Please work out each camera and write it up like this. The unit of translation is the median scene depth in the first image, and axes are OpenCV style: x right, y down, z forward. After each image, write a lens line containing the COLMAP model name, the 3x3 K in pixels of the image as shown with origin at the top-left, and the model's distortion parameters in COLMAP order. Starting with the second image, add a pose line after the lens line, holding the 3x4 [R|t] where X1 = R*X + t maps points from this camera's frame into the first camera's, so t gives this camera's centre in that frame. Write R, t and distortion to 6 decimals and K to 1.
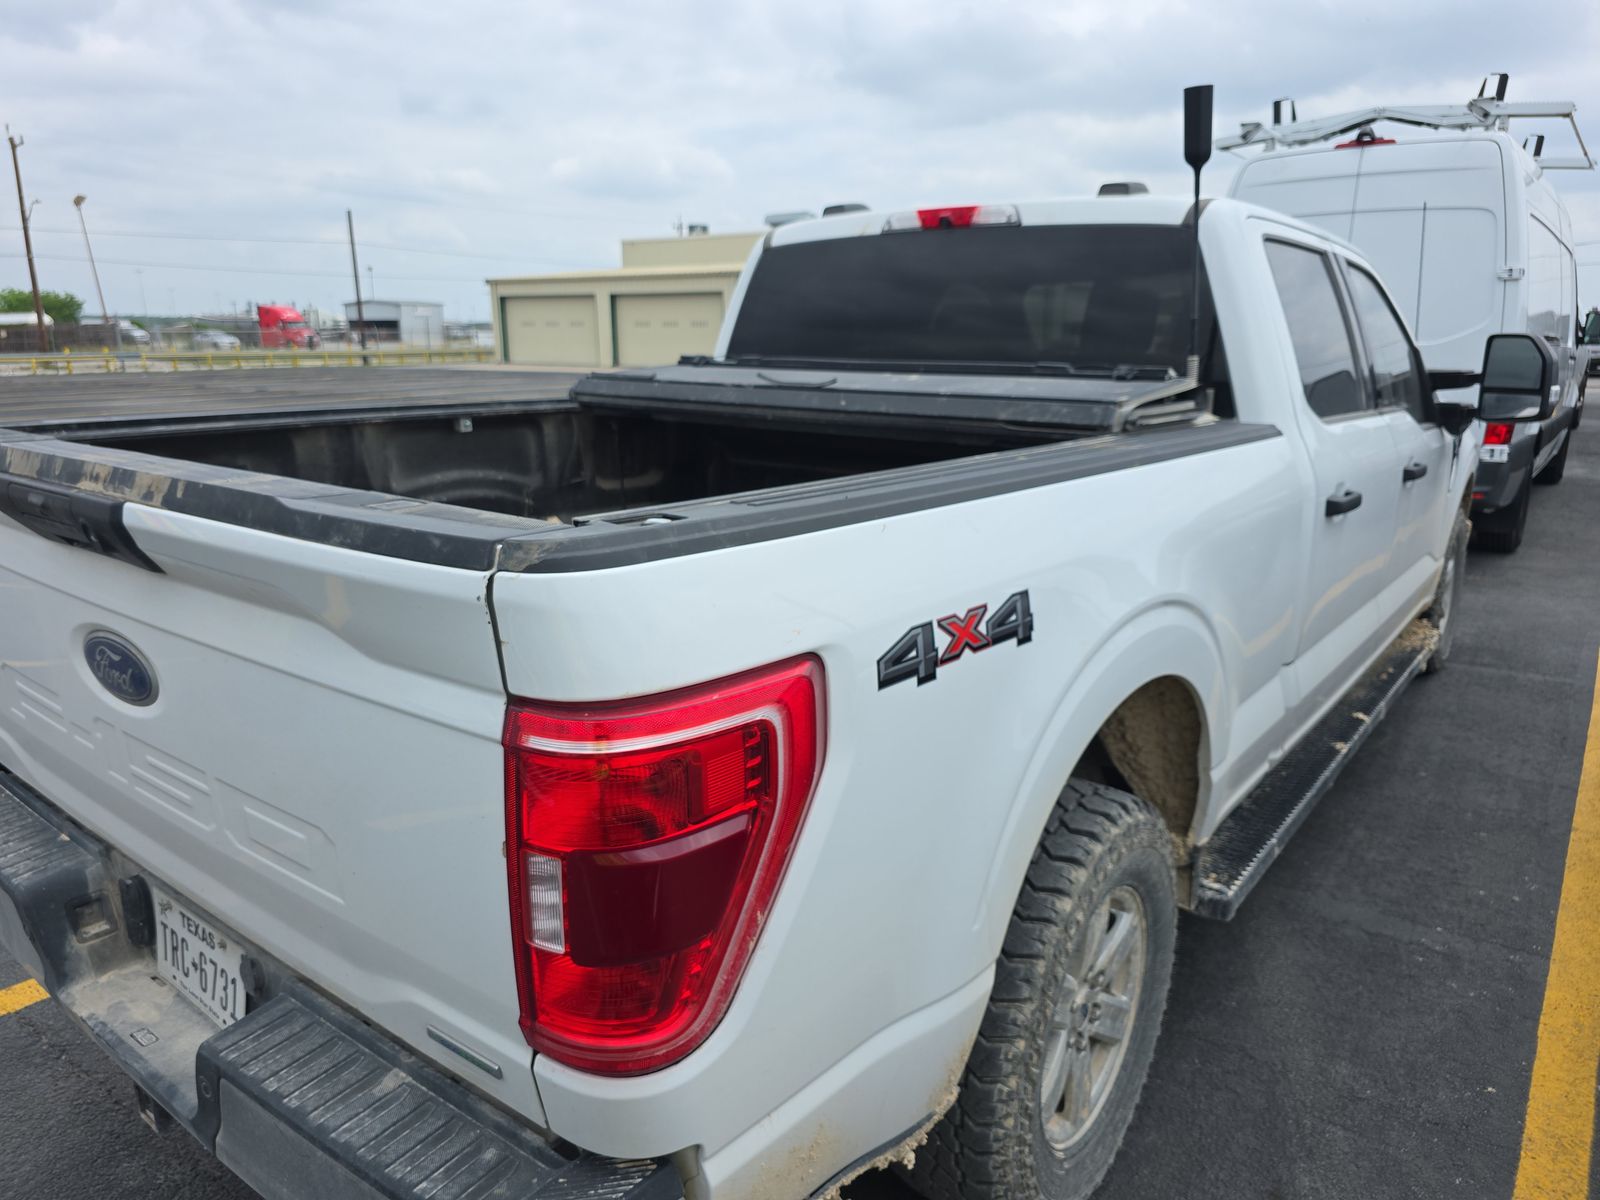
lens RADIAL K [[1076.6, 0, 795.1], [0, 1076.6, 595.4], [0, 0, 1]] dist [0.034960, -0.034842]
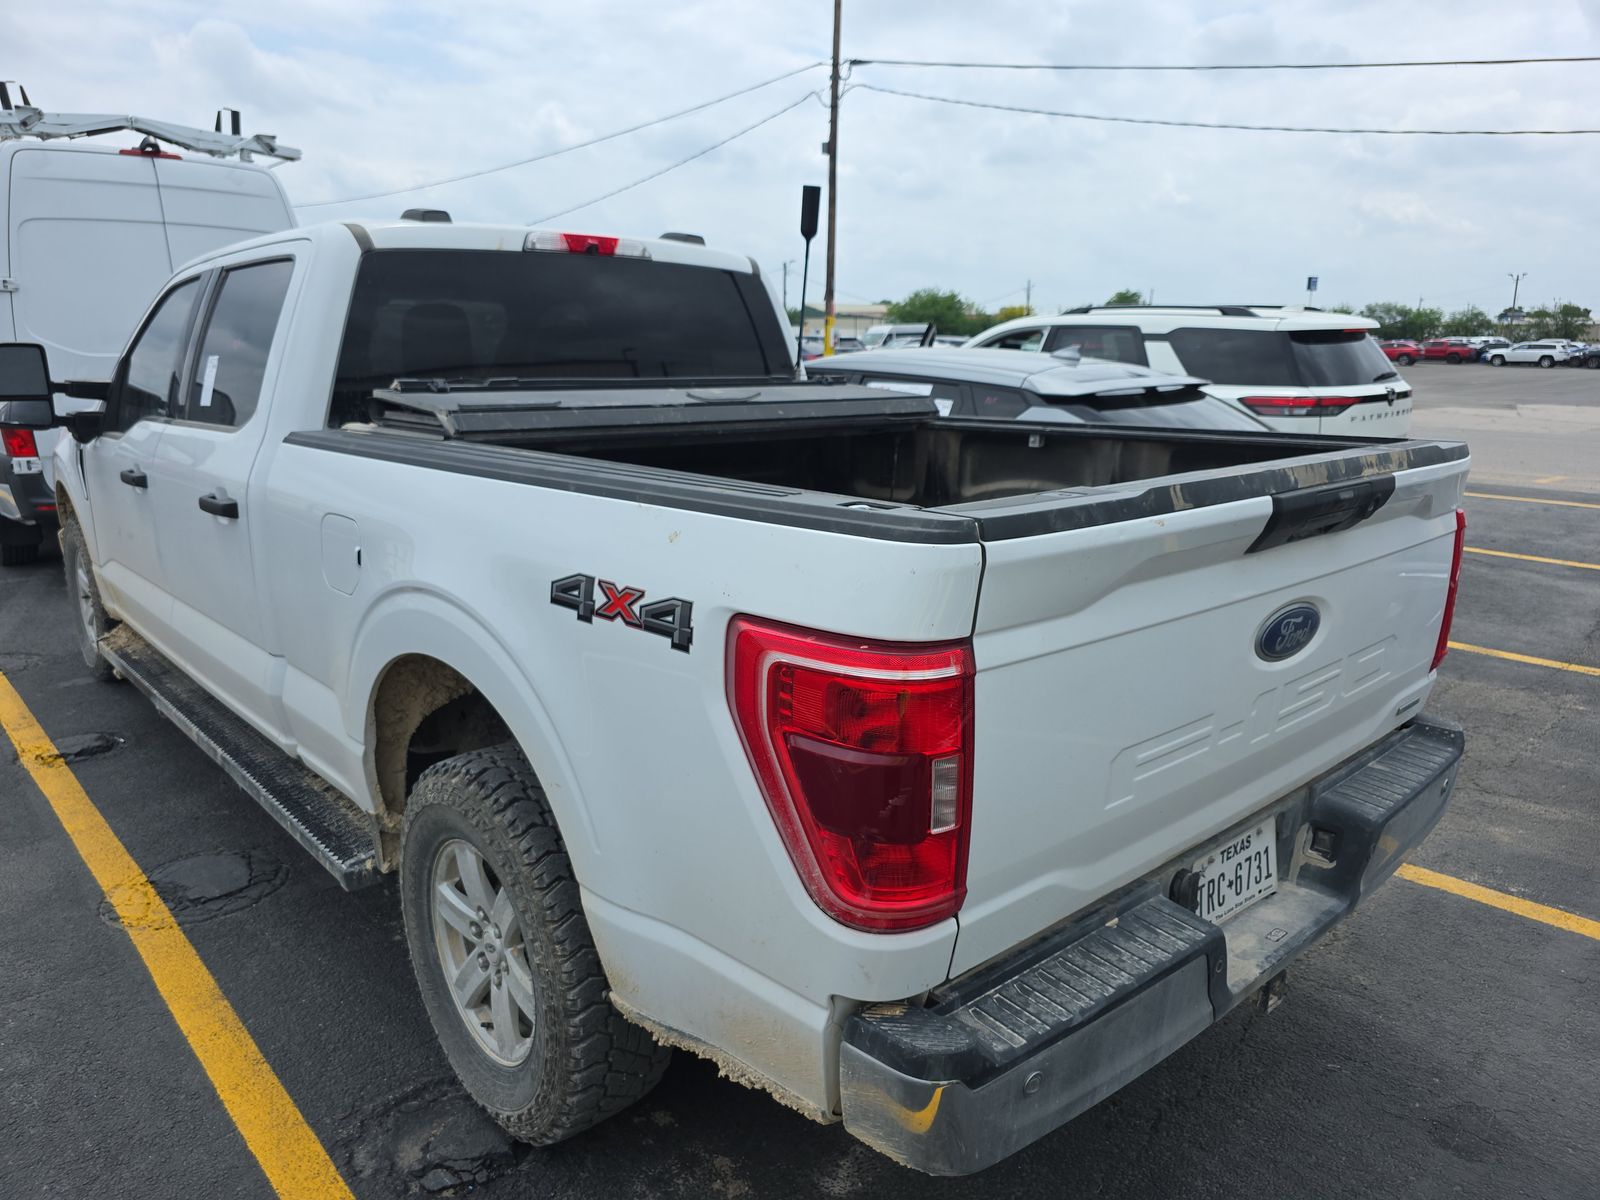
lens RADIAL K [[1076.6, 0, 809.0], [0, 1076.6, 613.6], [0, 0, 1]] dist [0.034960, -0.034842]
pose [[0.181862, -0.240737, 0.953400, -0.978911], [0.229985, 0.953090, 0.196789, -0.166944], [-0.956051, 0.183480, 0.228697, 0.636319]]
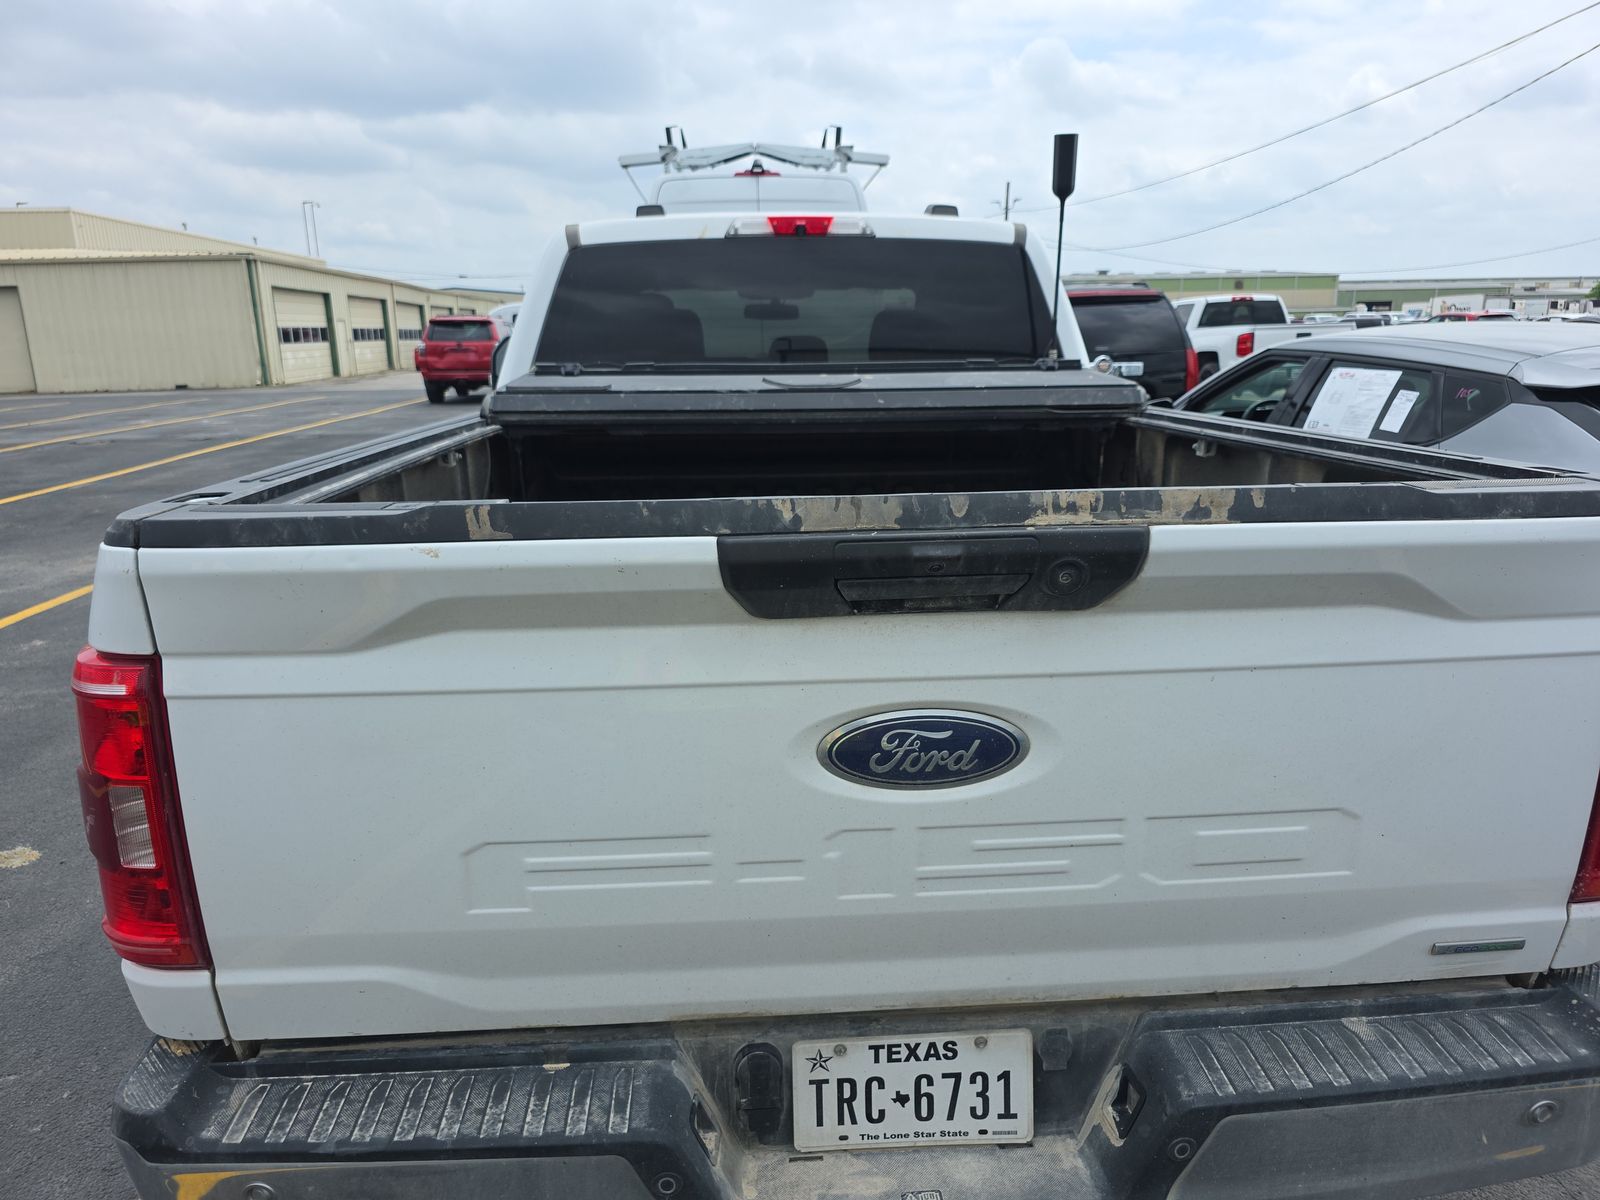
lens RADIAL K [[1076.6, 0, 818.2], [0, 1076.6, 595.8], [0, 0, 1]] dist [0.034960, -0.034842]
pose [[0.745767, -0.170280, 0.644078, -0.610036], [0.173250, 0.983091, 0.059304, -0.056424], [-0.643286, 0.067359, 0.762658, 0.217496]]
